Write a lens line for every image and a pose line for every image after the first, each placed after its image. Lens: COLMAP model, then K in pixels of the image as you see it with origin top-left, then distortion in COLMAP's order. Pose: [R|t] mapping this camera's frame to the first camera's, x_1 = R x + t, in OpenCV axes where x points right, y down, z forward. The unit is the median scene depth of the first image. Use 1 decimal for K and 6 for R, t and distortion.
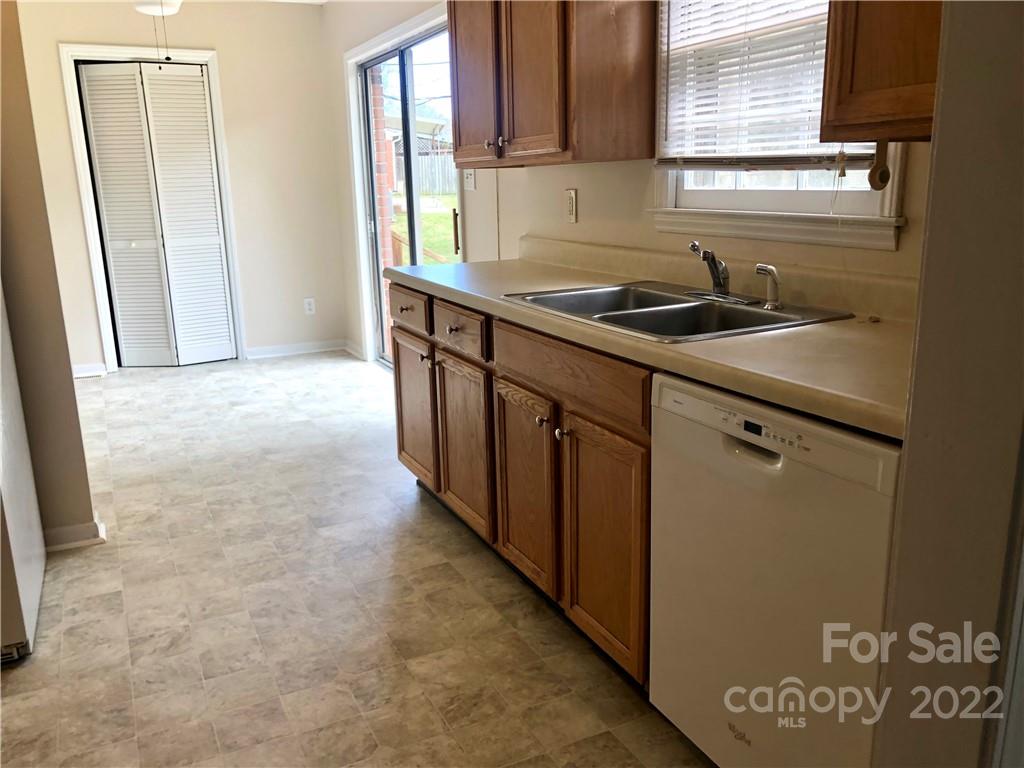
lens RADIAL K [[839.8, 0, 511.3], [0, 839.8, 384.9], [0, 0, 1]] dist [-0.004014, -0.001047]
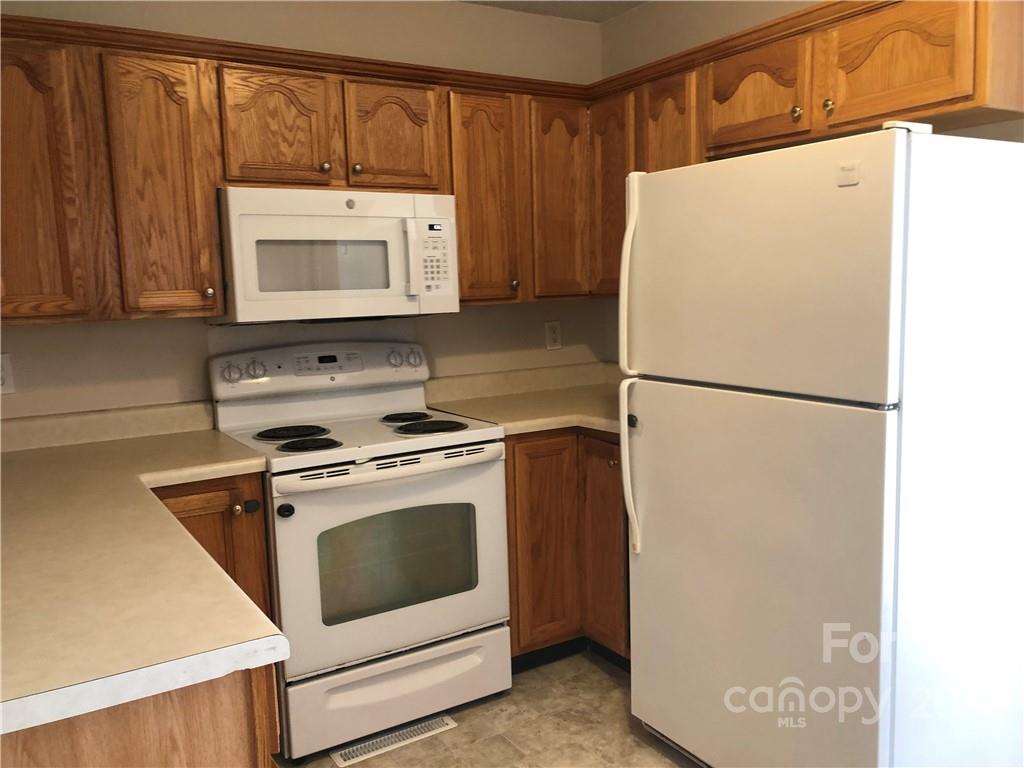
lens RADIAL K [[839.8, 0, 512.6], [0, 839.8, 384.6], [0, 0, 1]] dist [-0.004014, -0.001047]
pose [[0.112164, 0.143795, -0.983231, 1.124664], [-0.215701, 0.969404, 0.117166, -0.248350], [0.969996, 0.198942, 0.139749, 0.610438]]
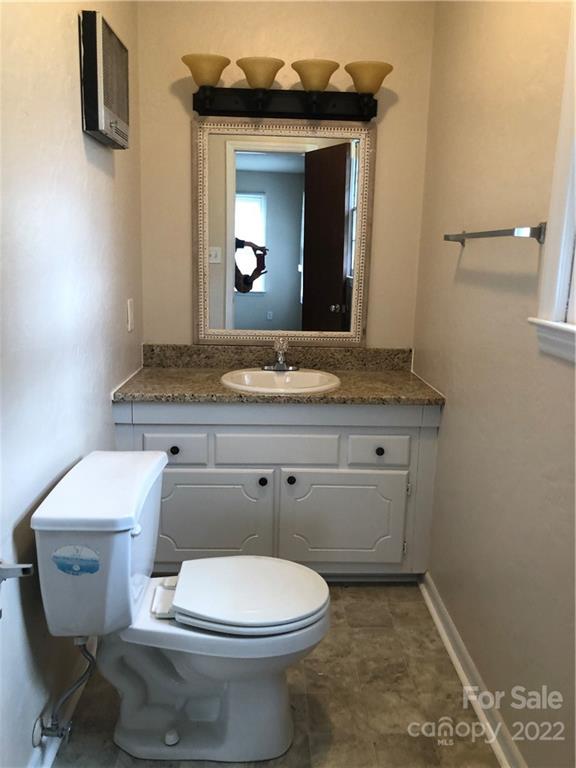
lens RADIAL K [[629.8, 0, 288.5], [0, 629.8, 383.7], [0, 0, 1]] dist [-0.004014, -0.001047]
pose [[-0.910128, -0.076225, 0.407255, -0.269635], [0.104382, 0.909044, 0.403415, -0.413502], [-0.400962, 0.409670, -0.819390, 1.641532]]
